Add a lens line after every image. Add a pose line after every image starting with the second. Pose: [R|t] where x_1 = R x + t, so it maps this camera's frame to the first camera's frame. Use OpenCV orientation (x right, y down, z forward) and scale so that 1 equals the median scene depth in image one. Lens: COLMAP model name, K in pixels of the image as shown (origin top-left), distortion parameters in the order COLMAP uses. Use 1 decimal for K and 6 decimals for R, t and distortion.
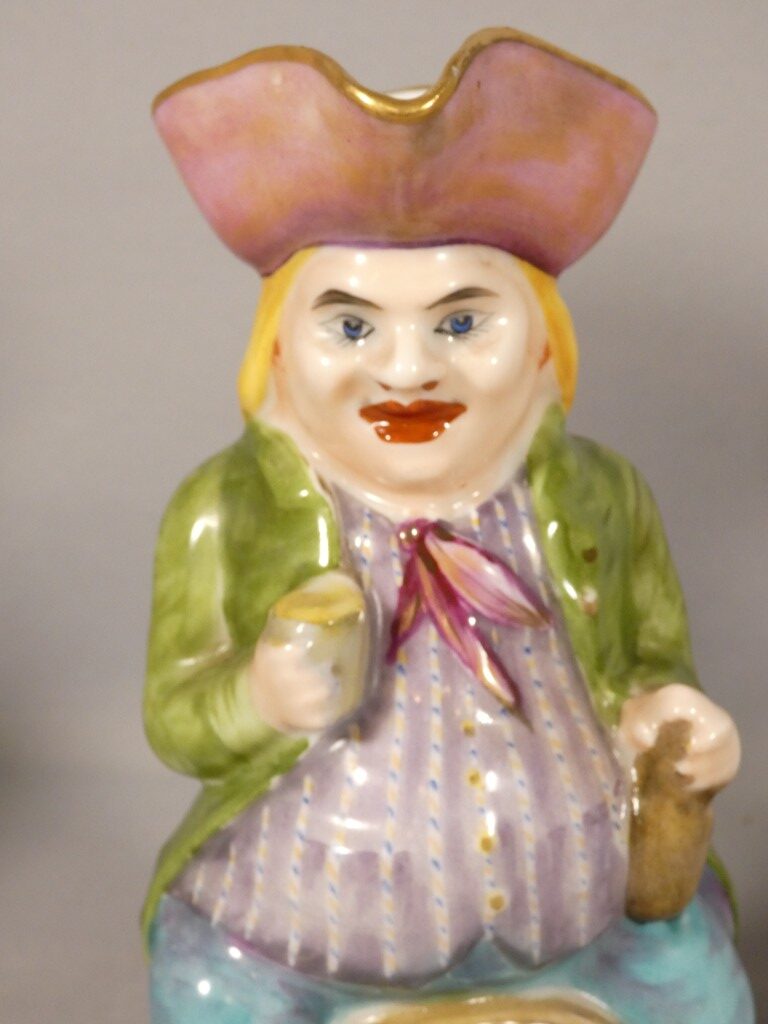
lens RADIAL K [[2053.5, 0, 412.2], [0, 2053.5, 496.8], [0, 0, 1]] dist [0.117440, 0.000000]
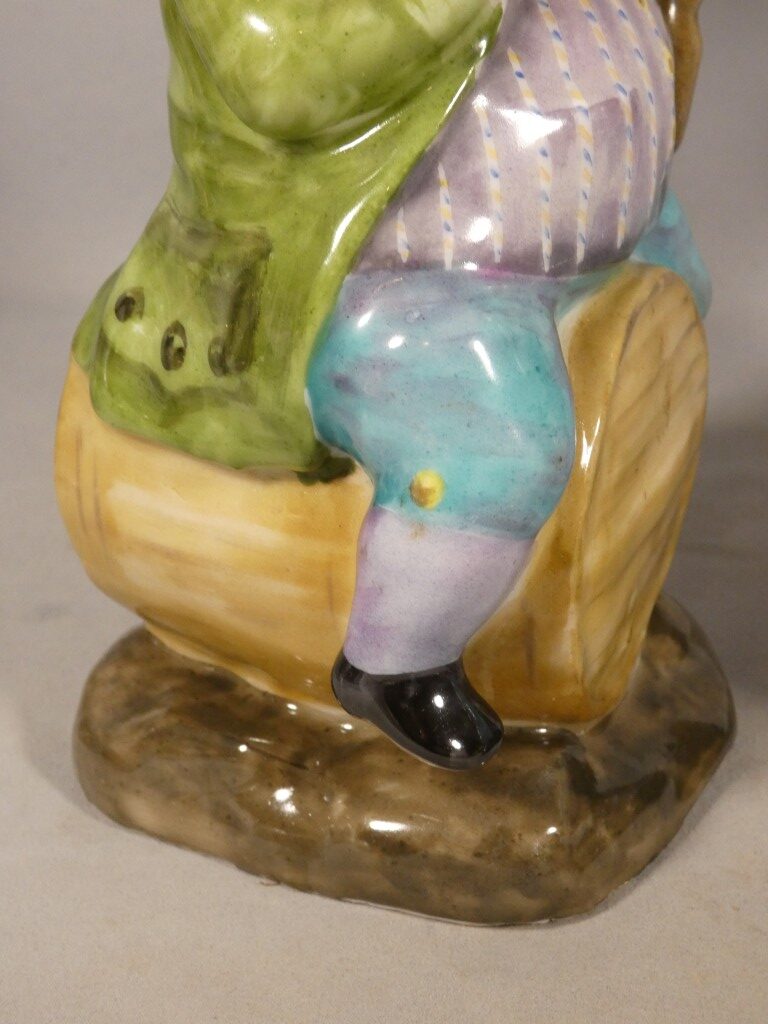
lens RADIAL K [[2053.5, 0, 402.6], [0, 2053.5, 518.7], [0, 0, 1]] dist [0.117440, 0.000000]
pose [[0.572466, -0.352161, 0.740450, -0.784657], [0.286747, 0.932029, 0.221583, 0.114841], [-0.768153, 0.085473, 0.634535, 0.506167]]
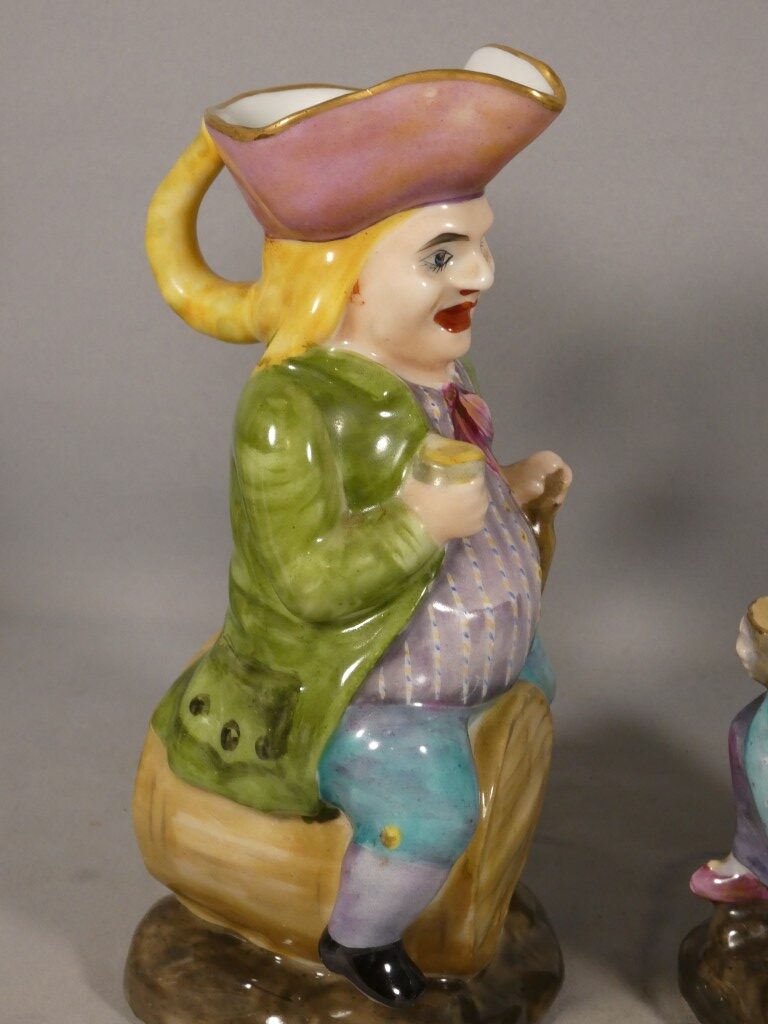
lens RADIAL K [[2053.5, 0, 382.6], [0, 2053.5, 521.8], [0, 0, 1]] dist [0.117440, 0.000000]
pose [[0.513284, -0.273755, 0.813386, -1.239218], [0.232144, 0.956718, 0.175501, -0.163060], [-0.826225, 0.098740, 0.554619, 0.236516]]
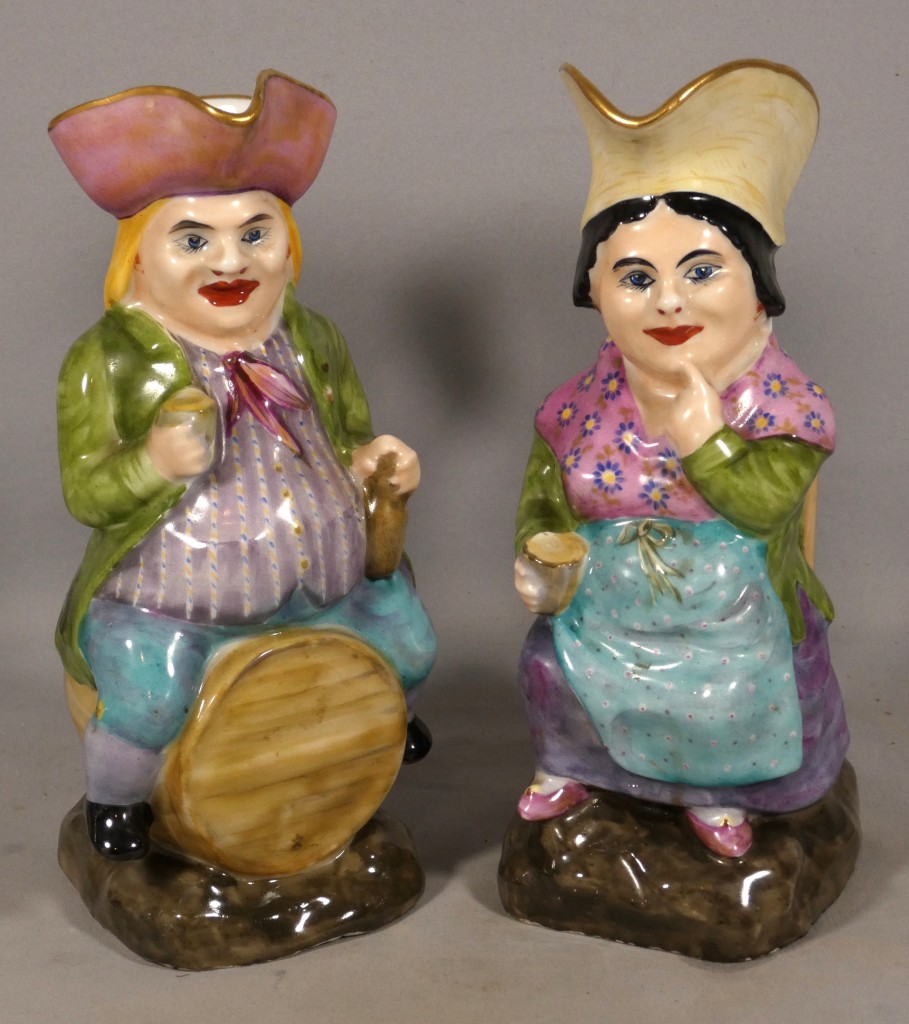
lens RADIAL K [[2754.2, 0, 537.9], [0, 2754.2, 565.8], [0, 0, 1]] dist [0.100727, 0.000000]
pose [[0.933200, -0.112718, 0.341223, -0.569222], [0.110025, 0.993554, 0.027304, 0.154105], [-0.342101, 0.012063, 0.939586, -1.261301]]
